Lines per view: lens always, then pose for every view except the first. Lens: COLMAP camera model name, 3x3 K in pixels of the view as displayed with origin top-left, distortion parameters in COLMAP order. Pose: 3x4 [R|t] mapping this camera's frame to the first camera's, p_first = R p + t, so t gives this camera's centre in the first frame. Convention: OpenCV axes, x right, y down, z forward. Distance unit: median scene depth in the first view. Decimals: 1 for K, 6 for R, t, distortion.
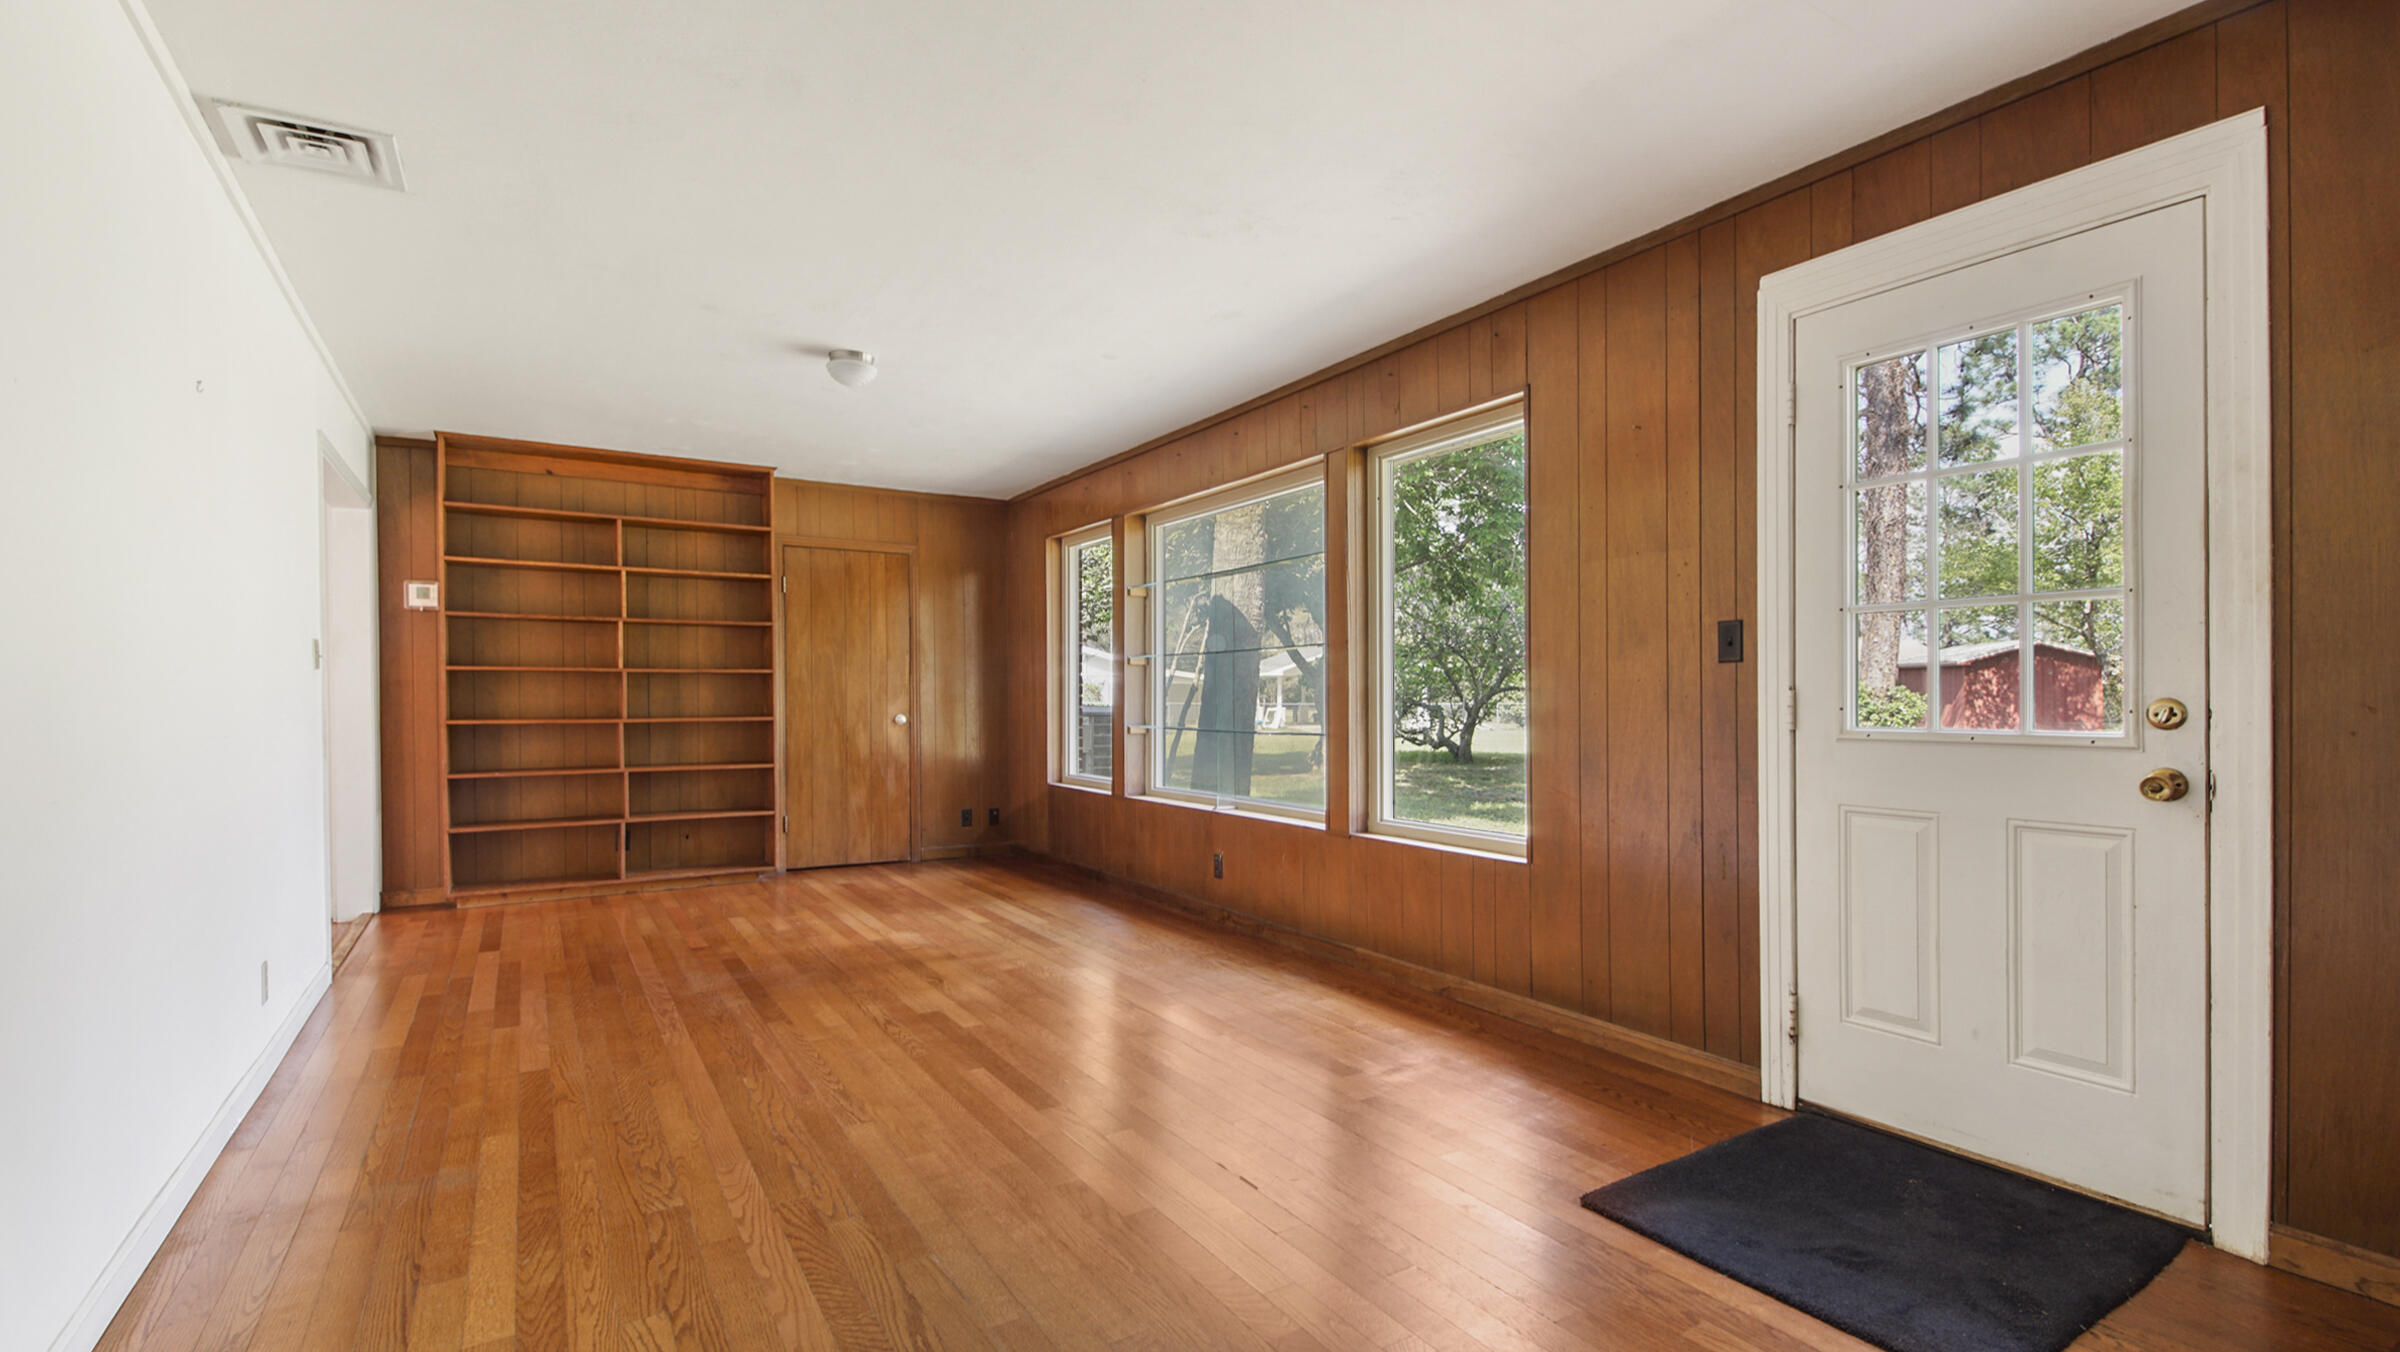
lens RADIAL K [[1067.7, 0, 1203.4], [0, 1067.7, 698.5], [0, 0, 1]] dist [0.009678, -0.002042]
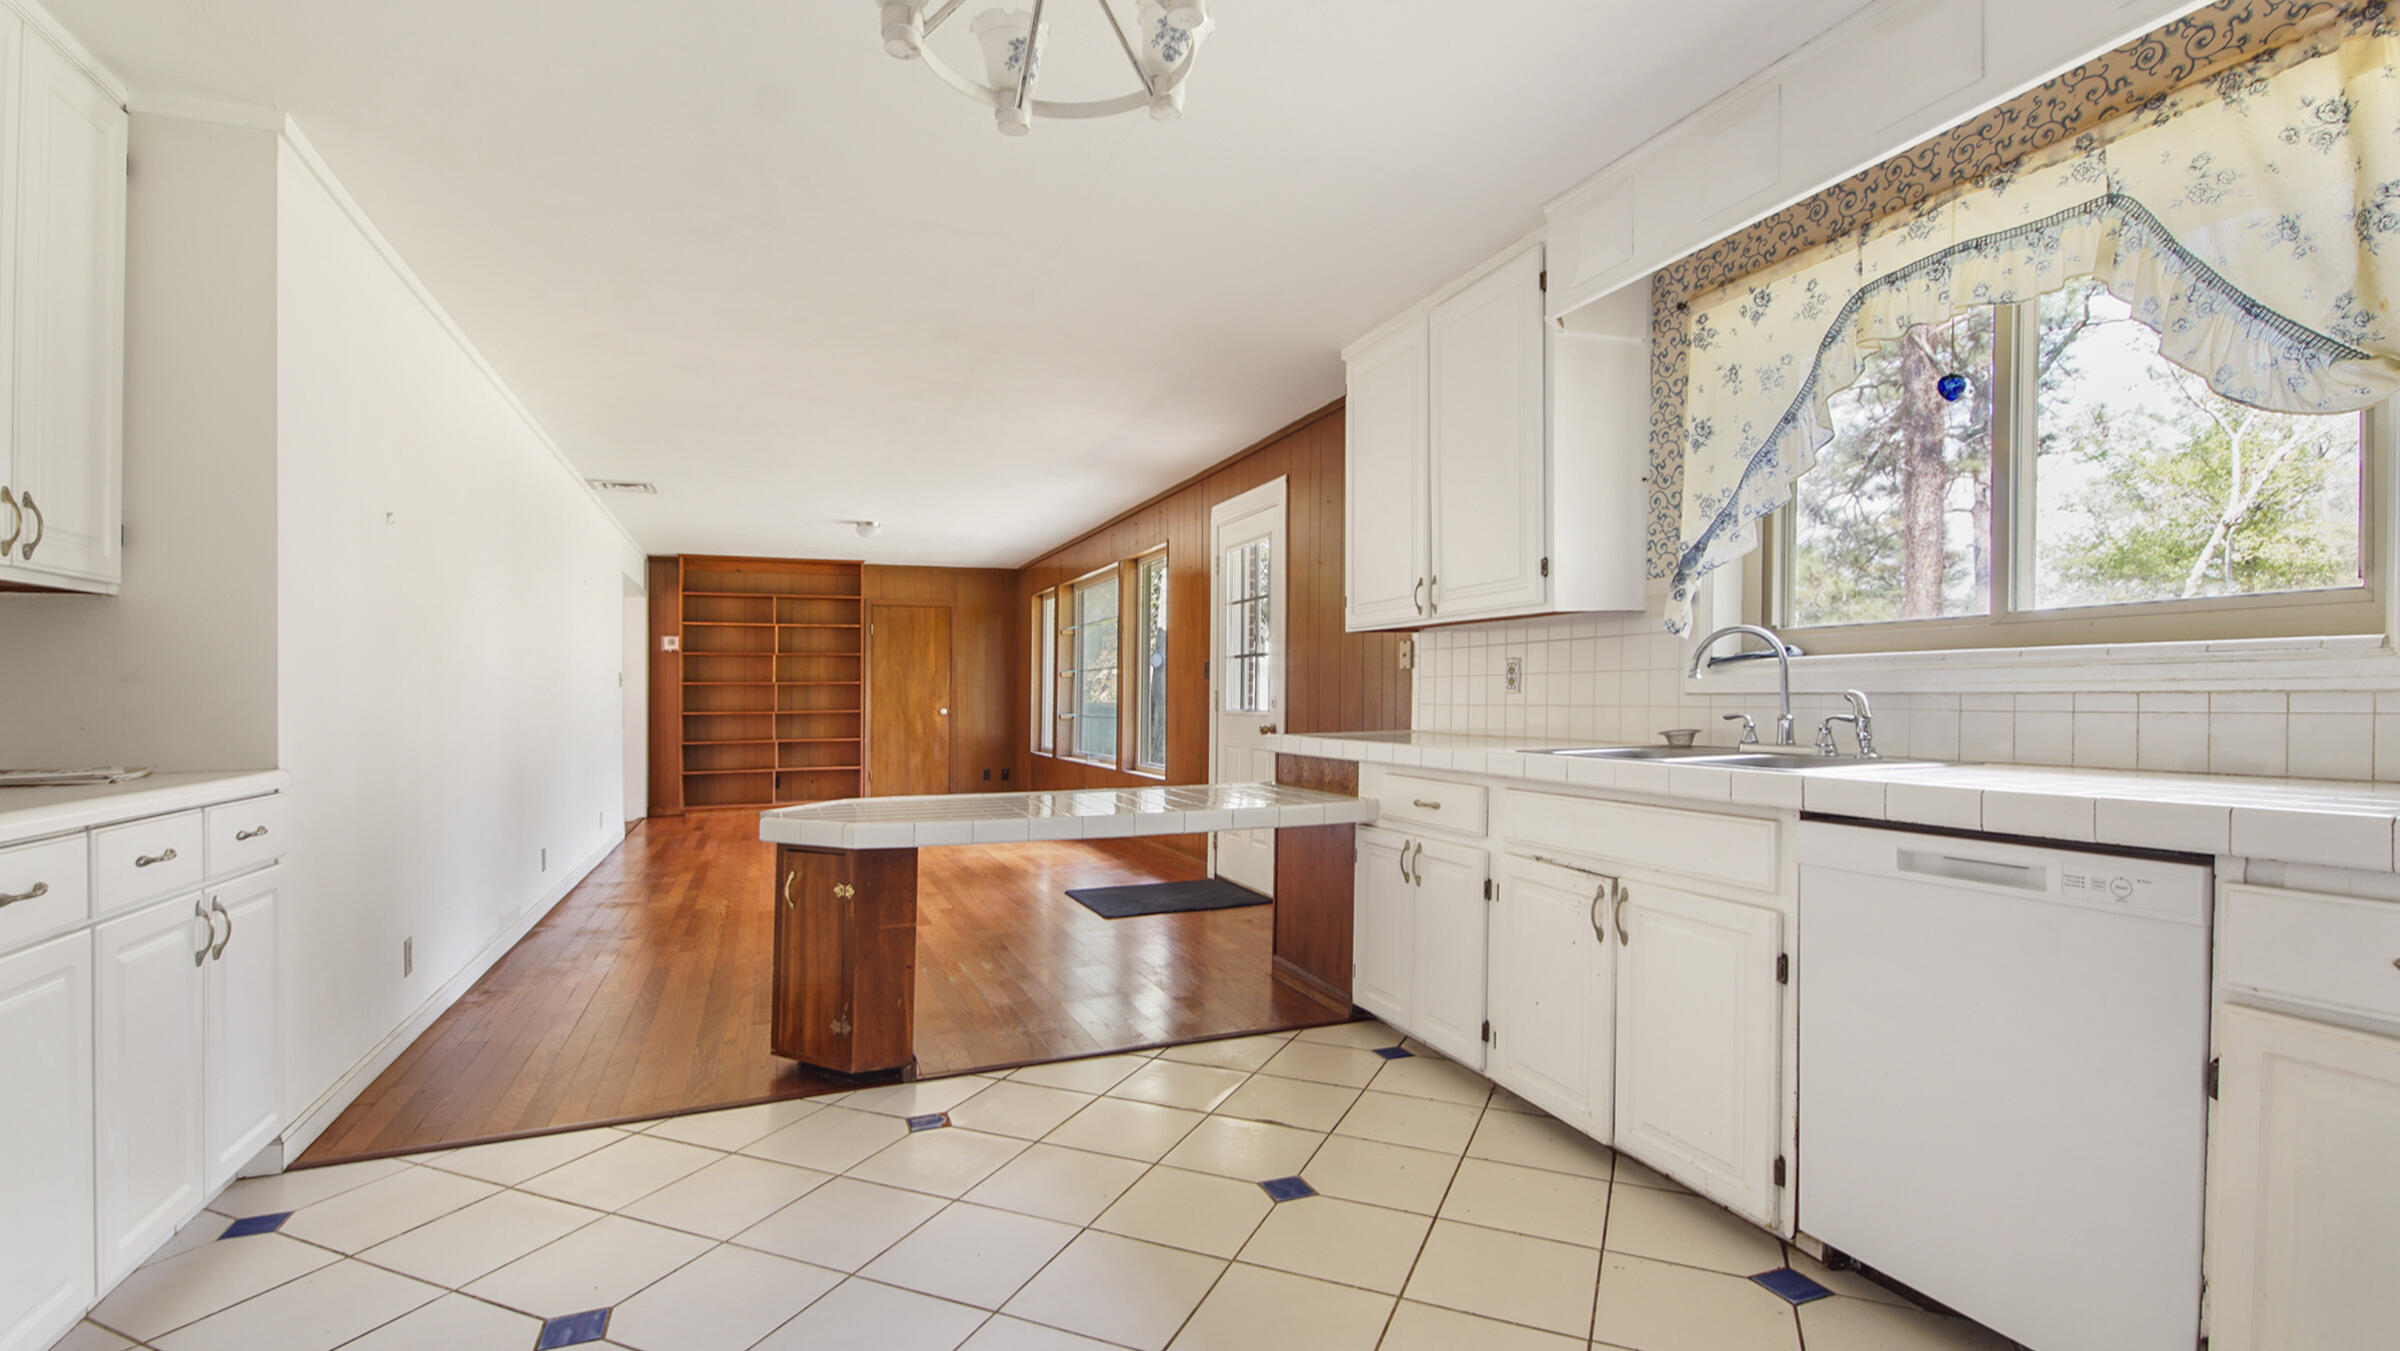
lens RADIAL K [[1067.7, 0, 1235.6], [0, 1067.7, 657.6], [0, 0, 1]] dist [0.009678, -0.002042]
pose [[0.987025, -0.014755, -0.159886, 0.452898], [0.008989, 0.999285, -0.036725, 0.002079], [0.160314, 0.034811, 0.986452, -0.567967]]
